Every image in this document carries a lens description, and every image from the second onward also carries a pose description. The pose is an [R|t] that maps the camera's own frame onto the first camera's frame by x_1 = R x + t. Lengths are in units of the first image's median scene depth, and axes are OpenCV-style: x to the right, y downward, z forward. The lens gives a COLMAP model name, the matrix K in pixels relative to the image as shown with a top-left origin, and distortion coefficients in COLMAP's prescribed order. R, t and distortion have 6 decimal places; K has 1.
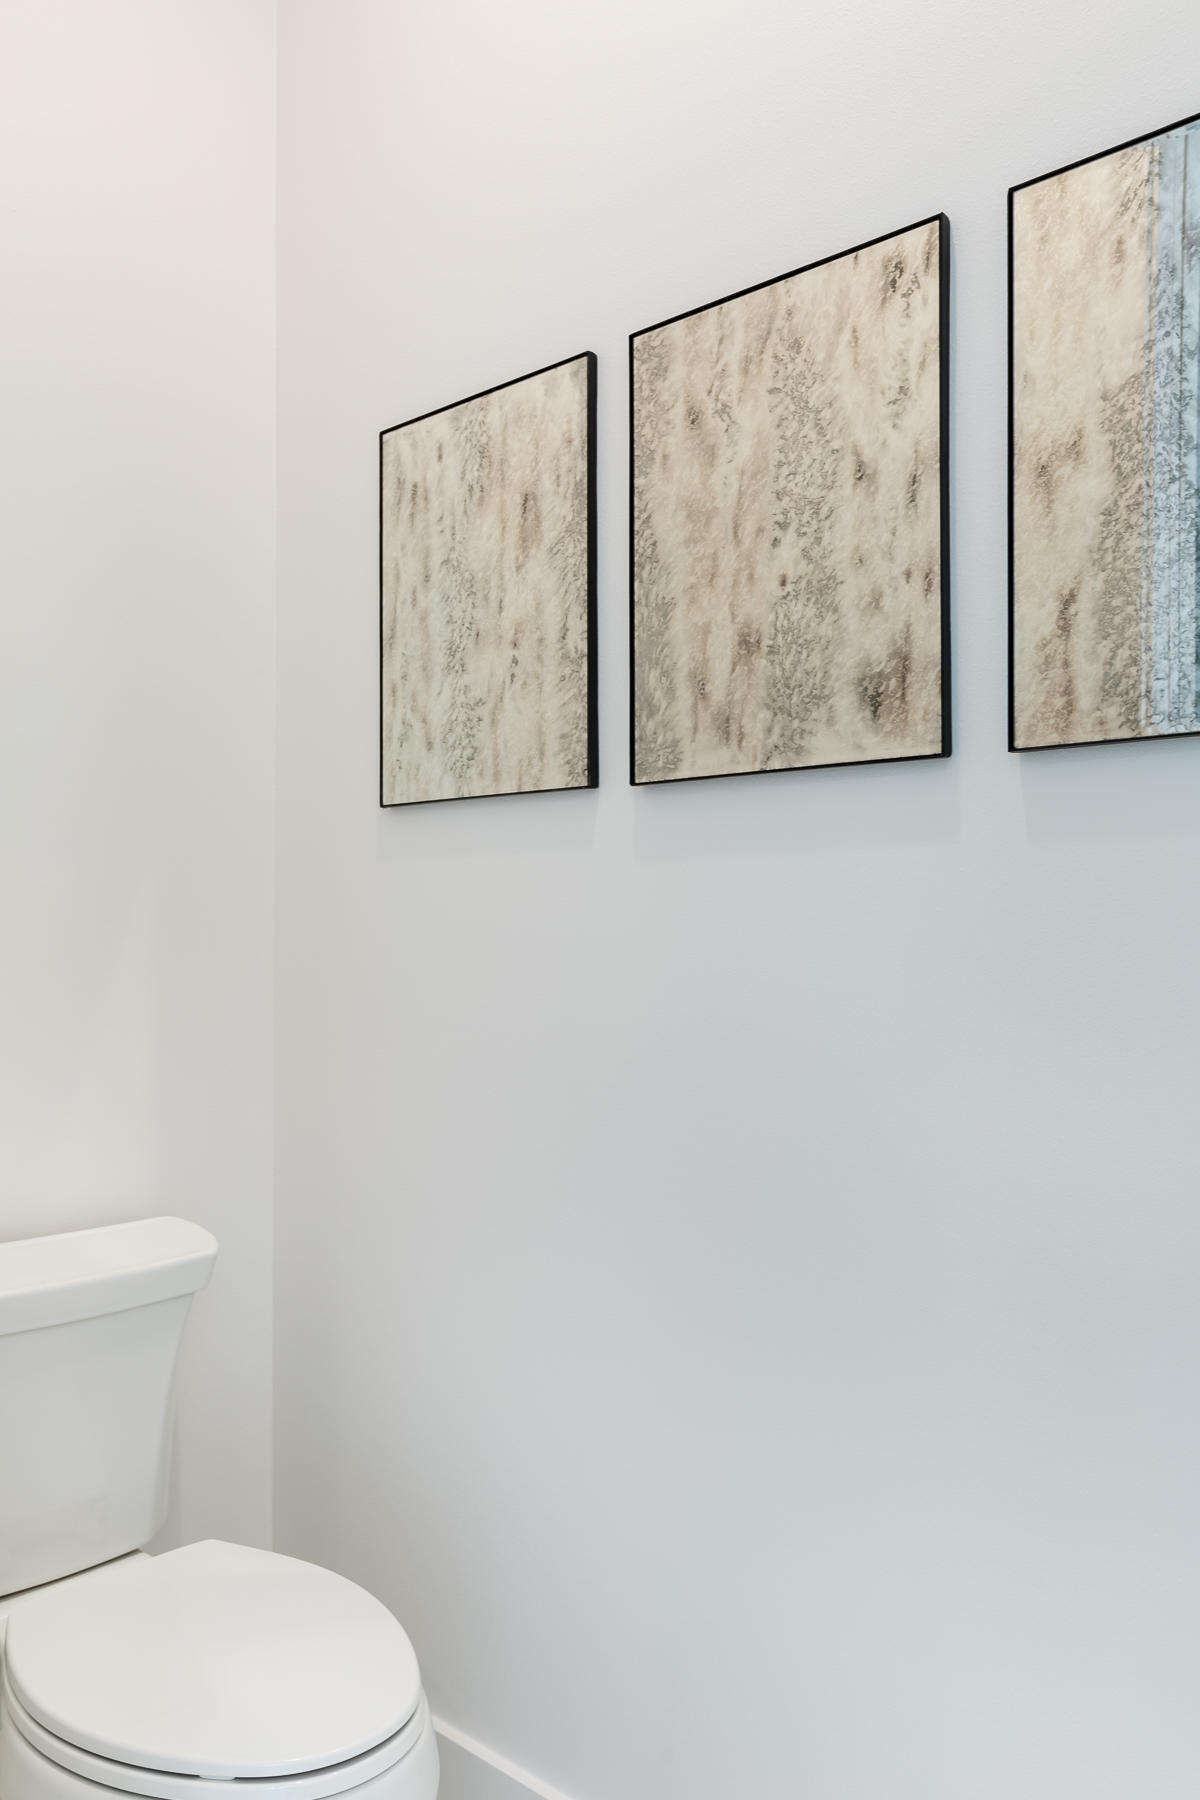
lens RADIAL K [[1404.4, 0, 597.9], [0, 1404.4, 901.6], [0, 0, 1]] dist [-0.008566, -0.000781]
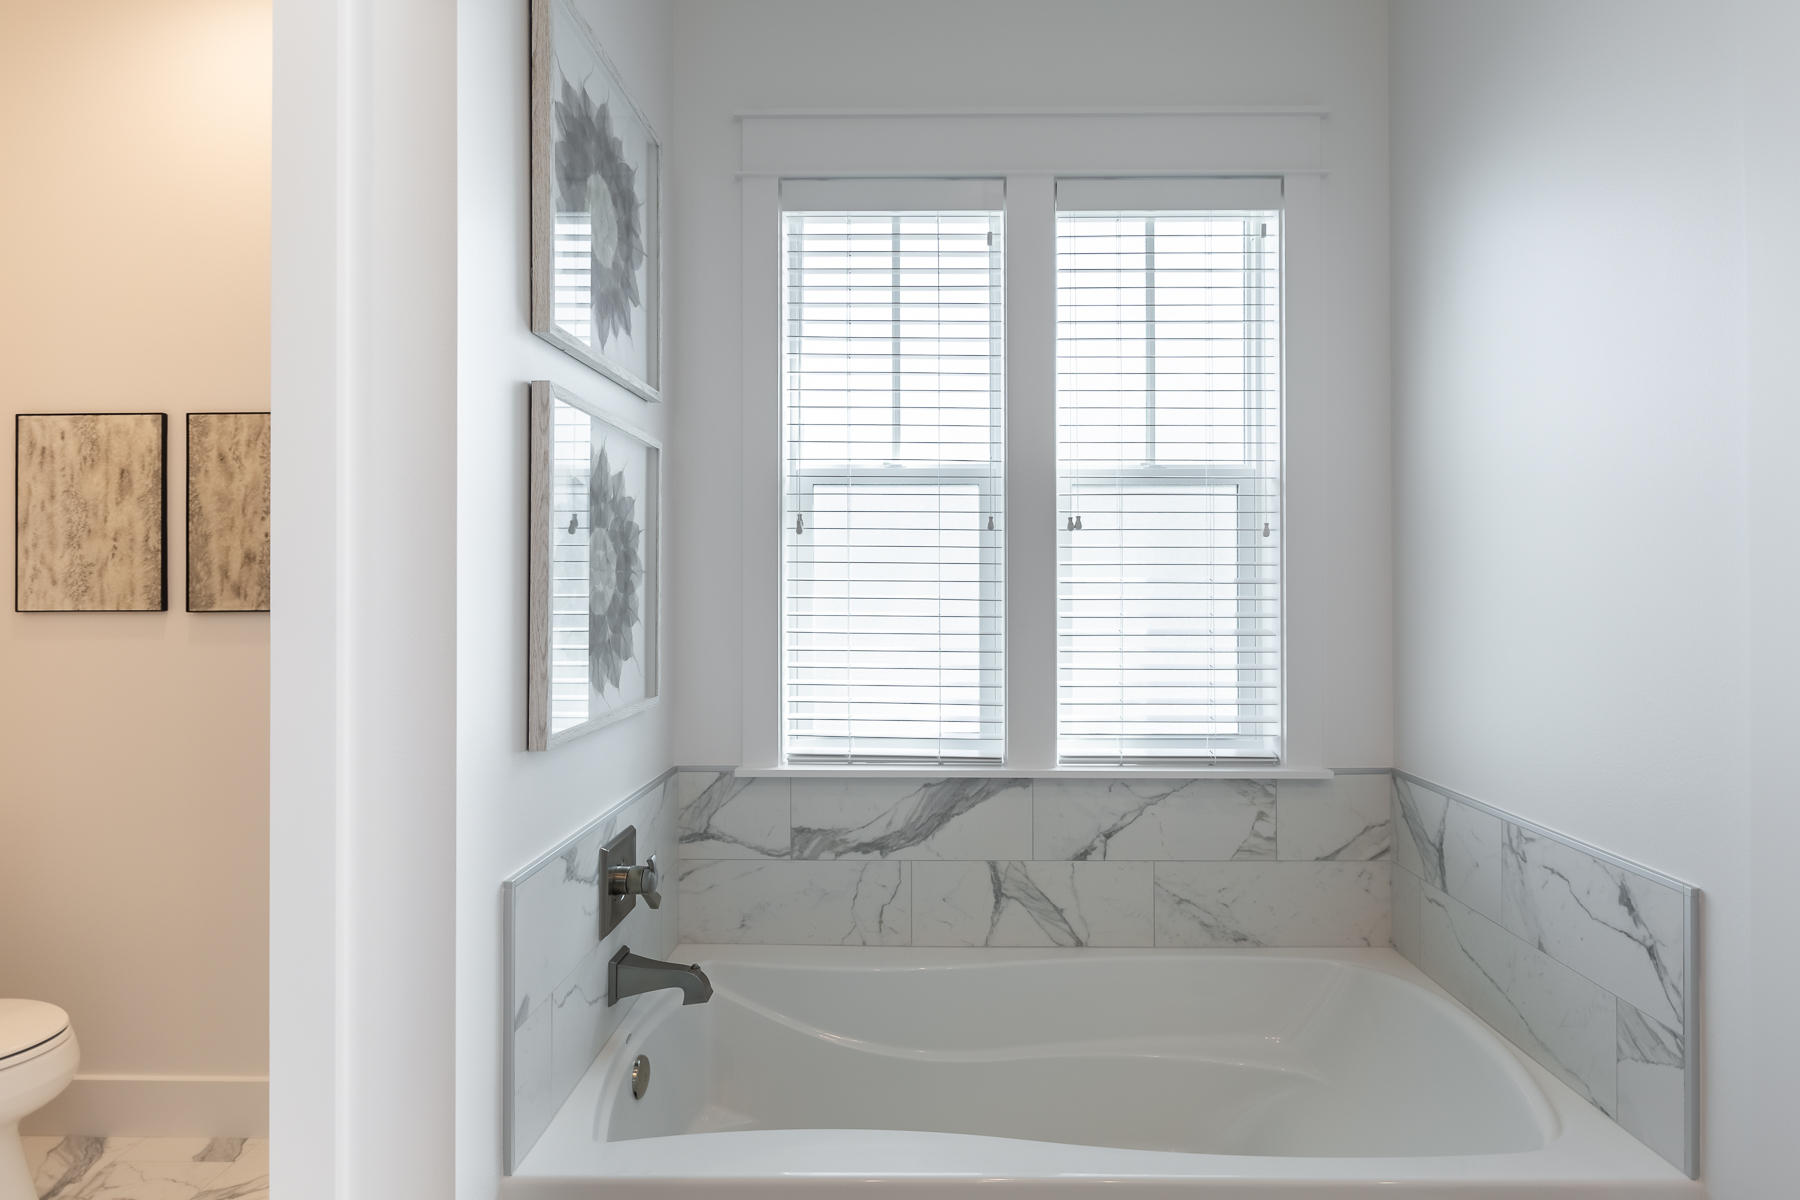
lens RADIAL K [[868.7, 0, 904.8], [0, 868.7, 587.6], [0, 0, 1]] dist [-0.004536, 0.000531]
pose [[0.753070, 0.002494, 0.657936, -0.022214], [-0.003367, 0.999994, 0.000063, -0.119738], [-0.657932, -0.002263, 0.753074, -0.768851]]
